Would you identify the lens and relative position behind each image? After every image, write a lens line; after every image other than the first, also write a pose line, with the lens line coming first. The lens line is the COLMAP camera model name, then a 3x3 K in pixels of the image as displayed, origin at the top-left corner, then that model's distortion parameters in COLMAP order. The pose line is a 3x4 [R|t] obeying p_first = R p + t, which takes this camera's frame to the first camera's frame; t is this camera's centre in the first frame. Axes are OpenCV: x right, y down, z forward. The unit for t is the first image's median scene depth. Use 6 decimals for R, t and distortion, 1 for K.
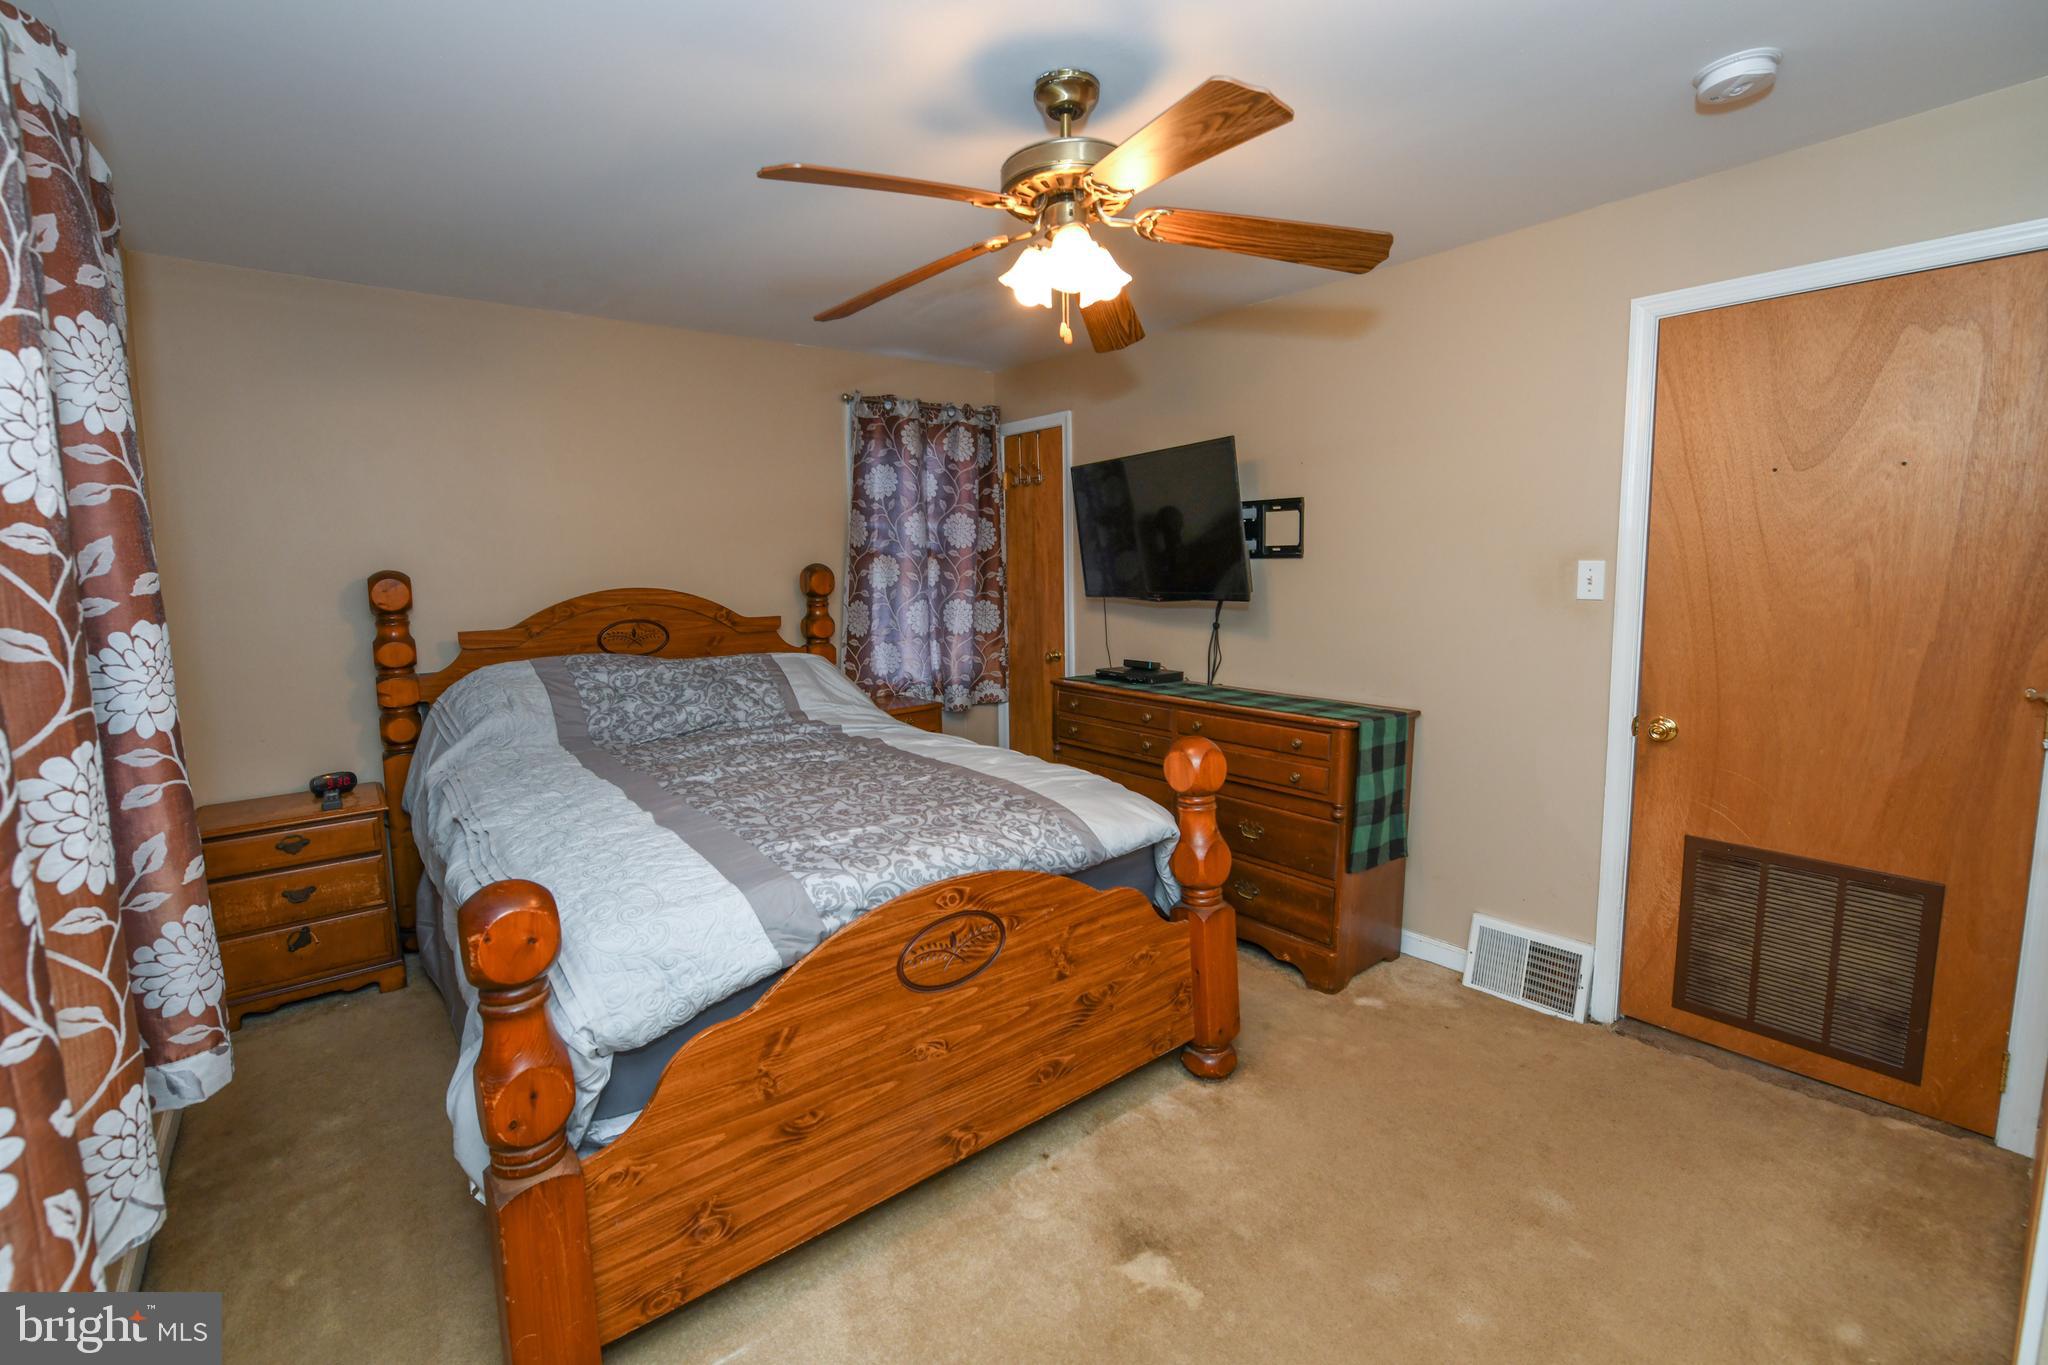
lens RADIAL K [[883.5, 0, 983.7], [0, 883.5, 674.4], [0, 0, 1]] dist [-0.017669, -0.000726]
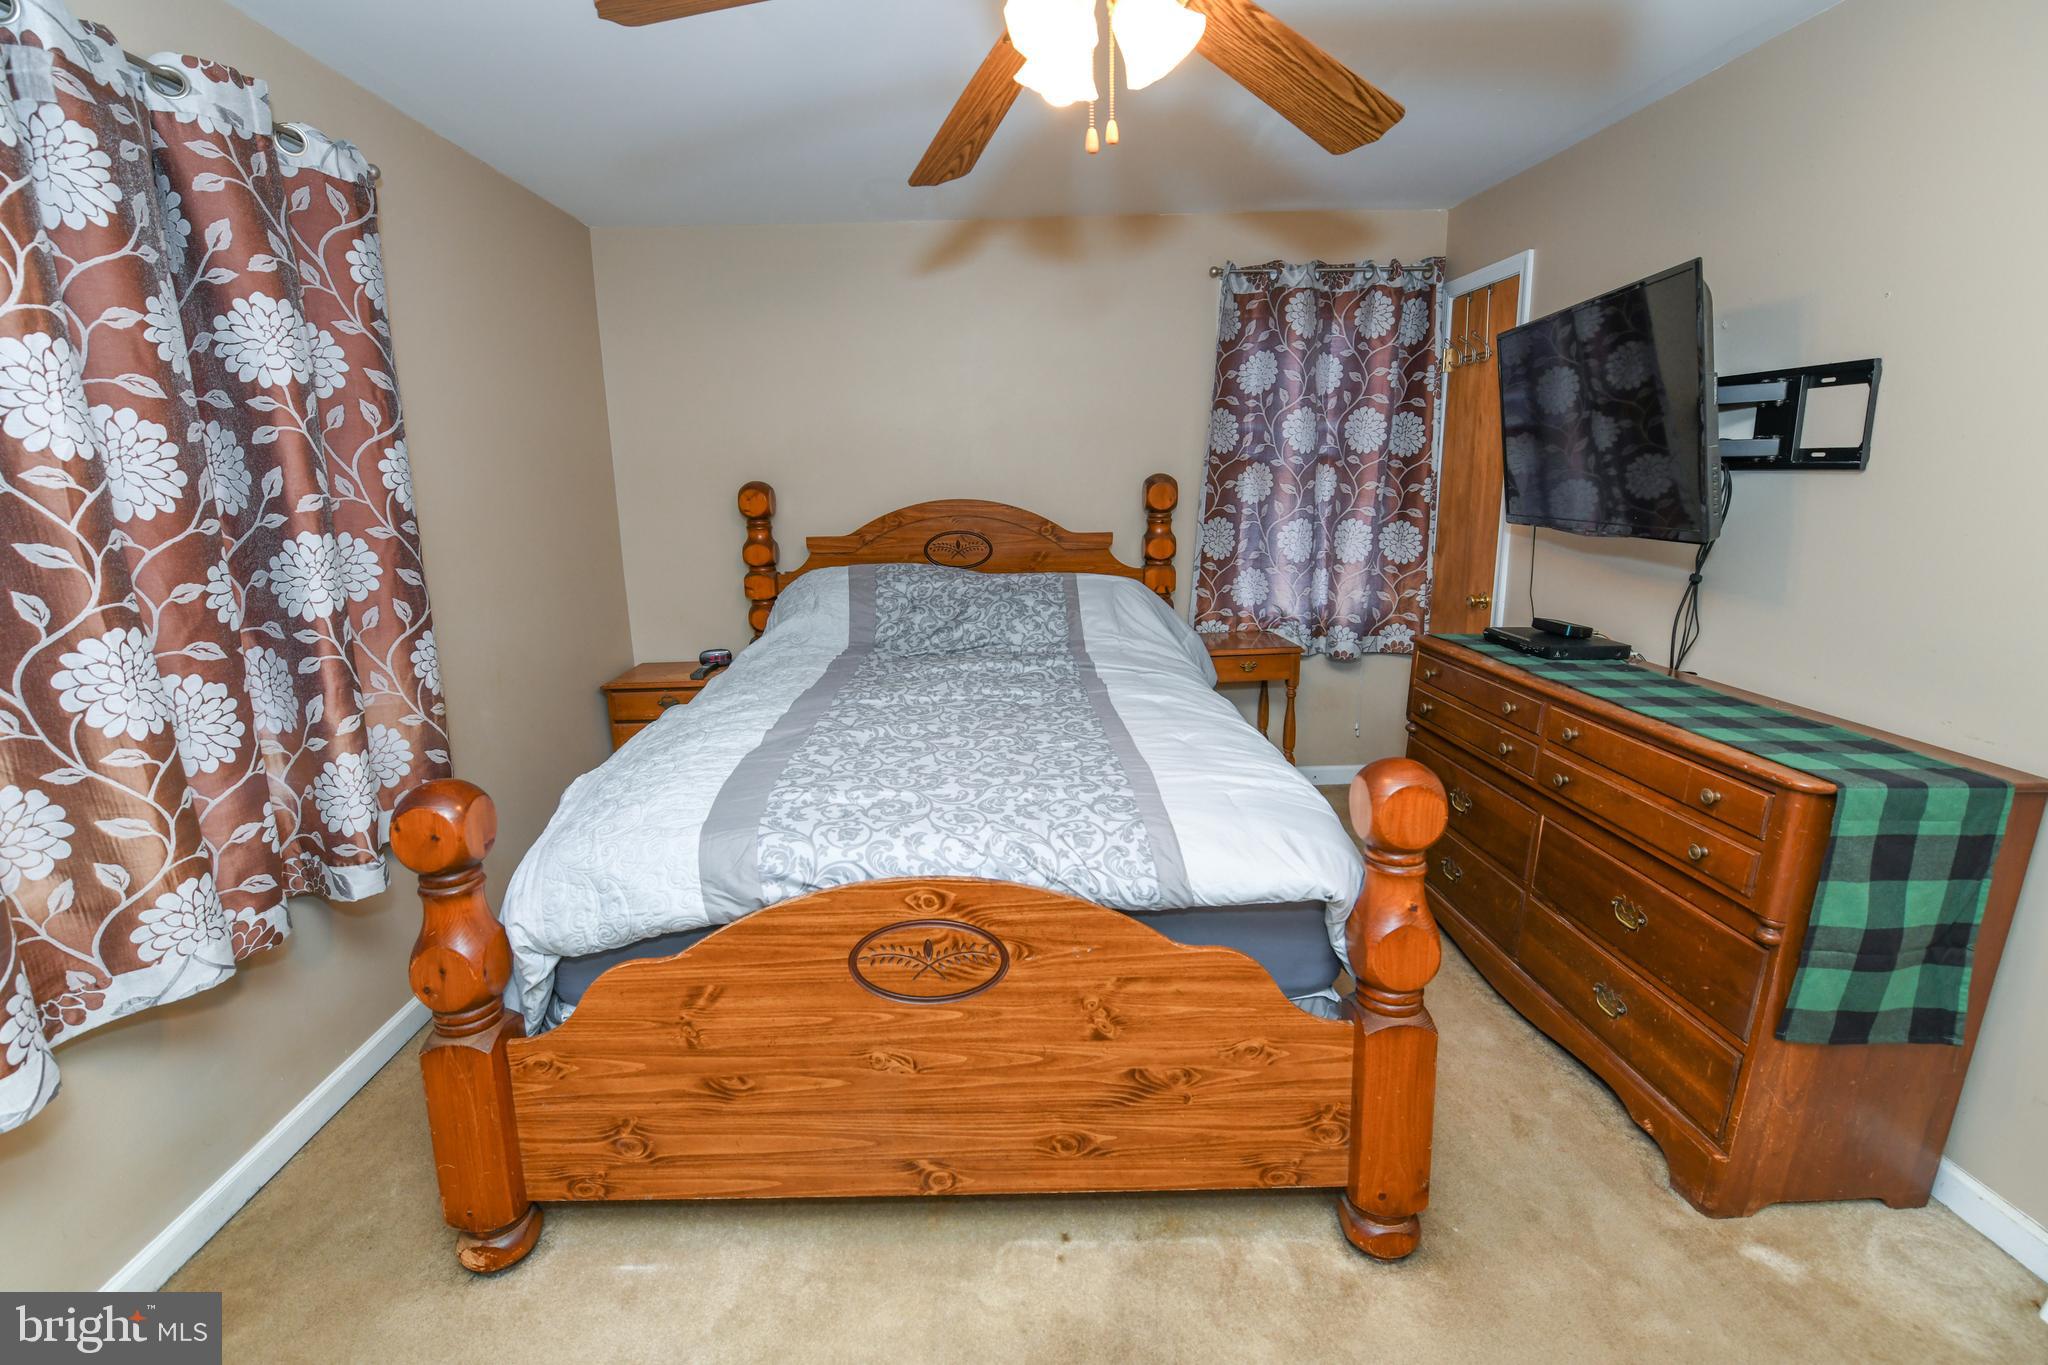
lens RADIAL K [[883.5, 0, 983.7], [0, 883.5, 674.4], [0, 0, 1]] dist [-0.017669, -0.000726]
pose [[0.792650, 0.135689, -0.594386, 0.287231], [-0.070476, 0.988776, 0.131738, -0.041133], [0.605590, -0.062533, 0.793316, 0.243028]]
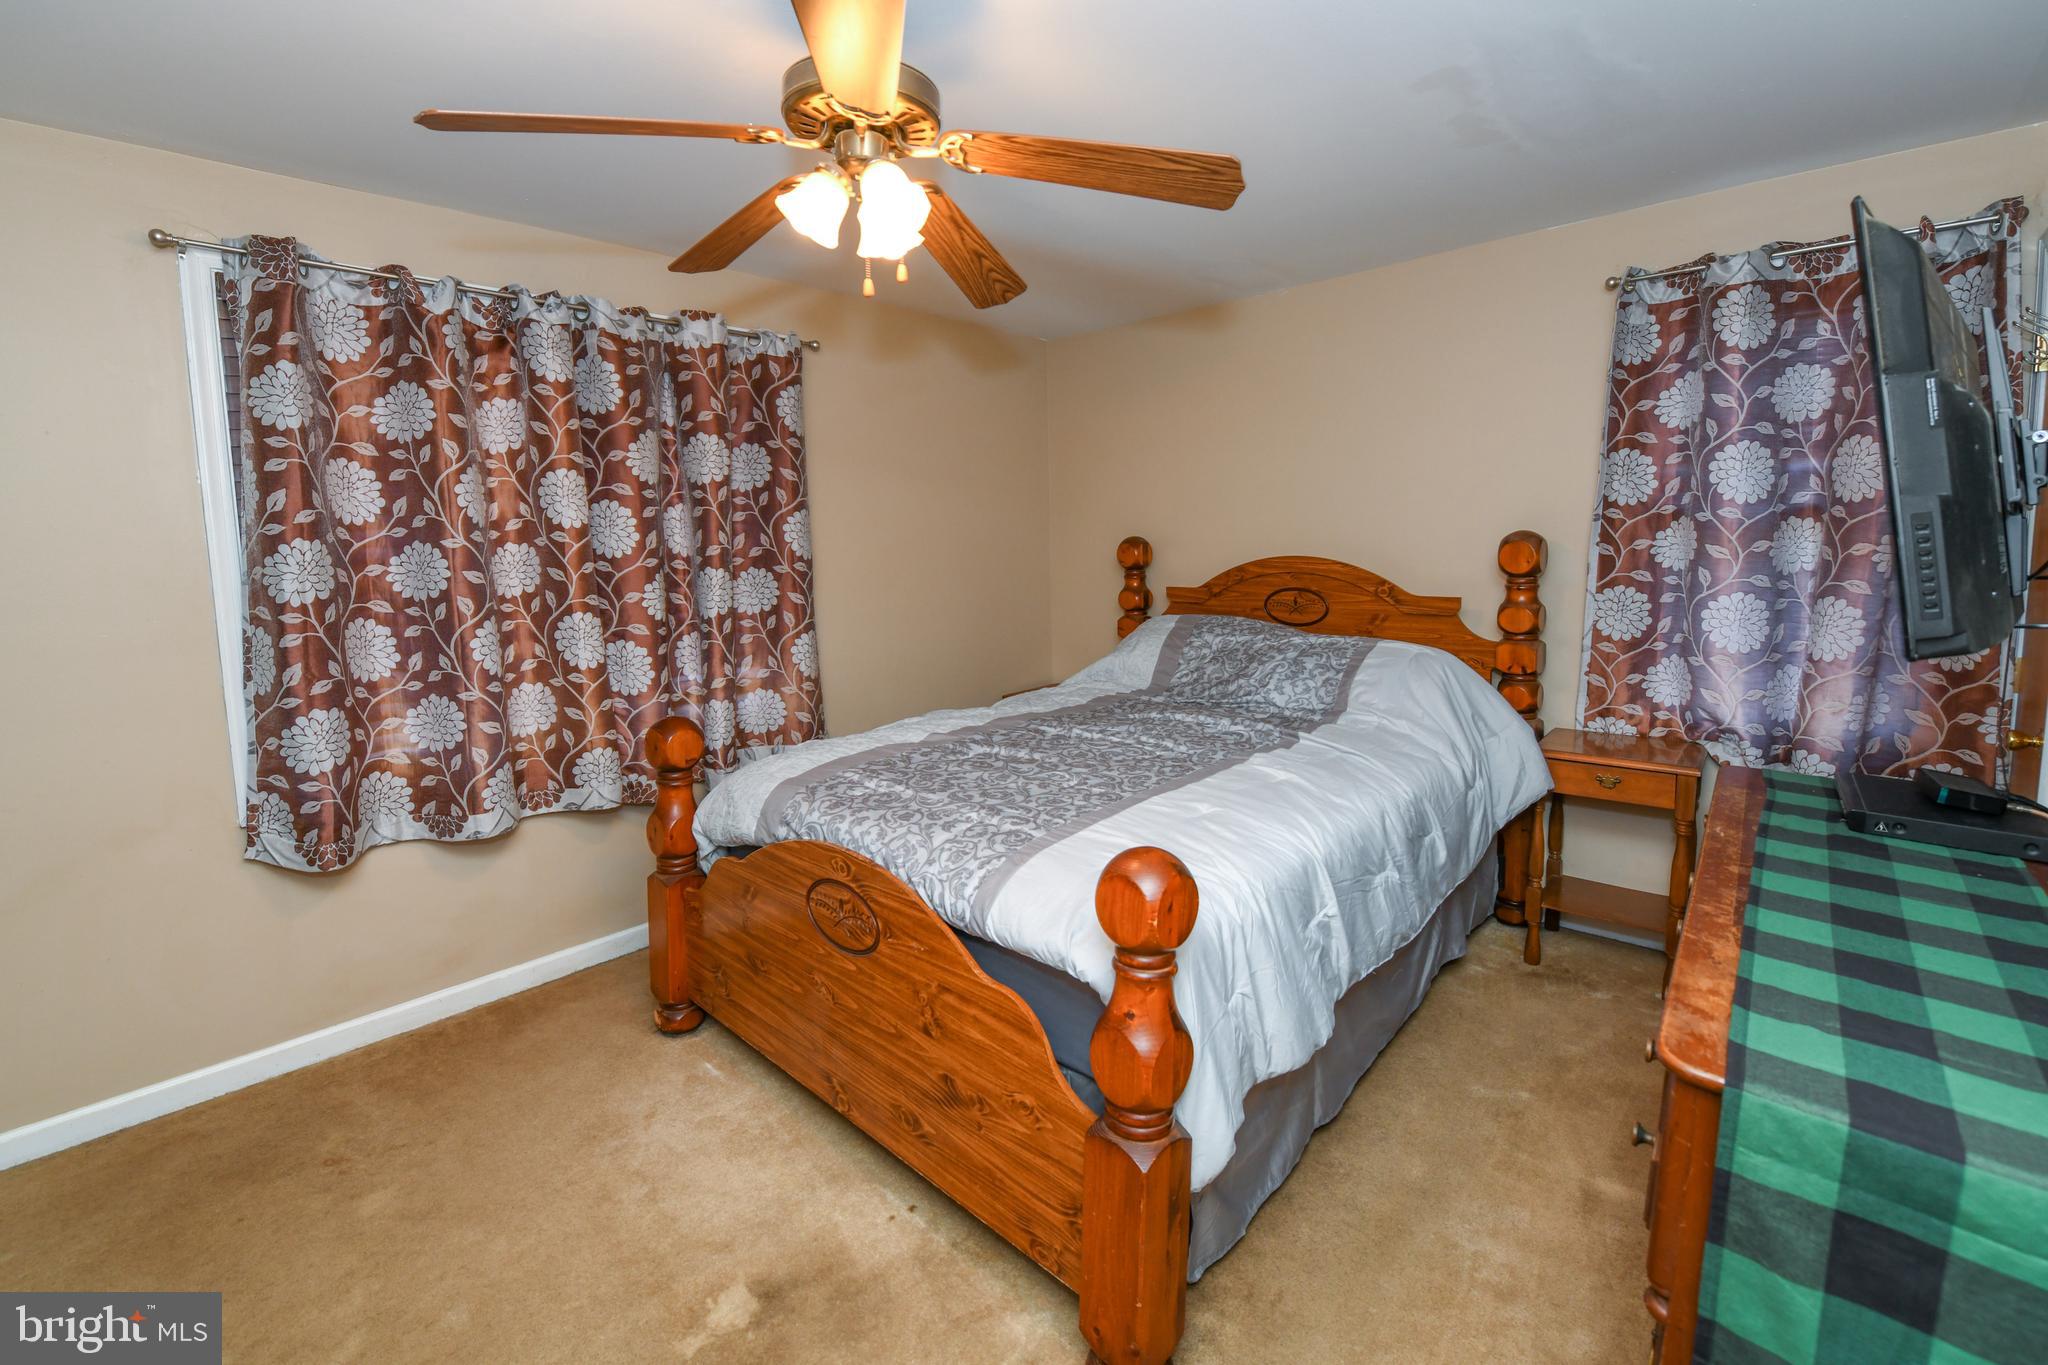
lens RADIAL K [[862.1, 0, 1013.8], [0, 862.1, 648.1], [0, 0, 1]] dist [-0.019326, -0.000652]
pose [[0.150227, 0.139438, -0.978769, 0.592928], [-0.108592, 0.986341, 0.123849, -0.093952], [0.982670, 0.087681, 0.163317, 0.625793]]
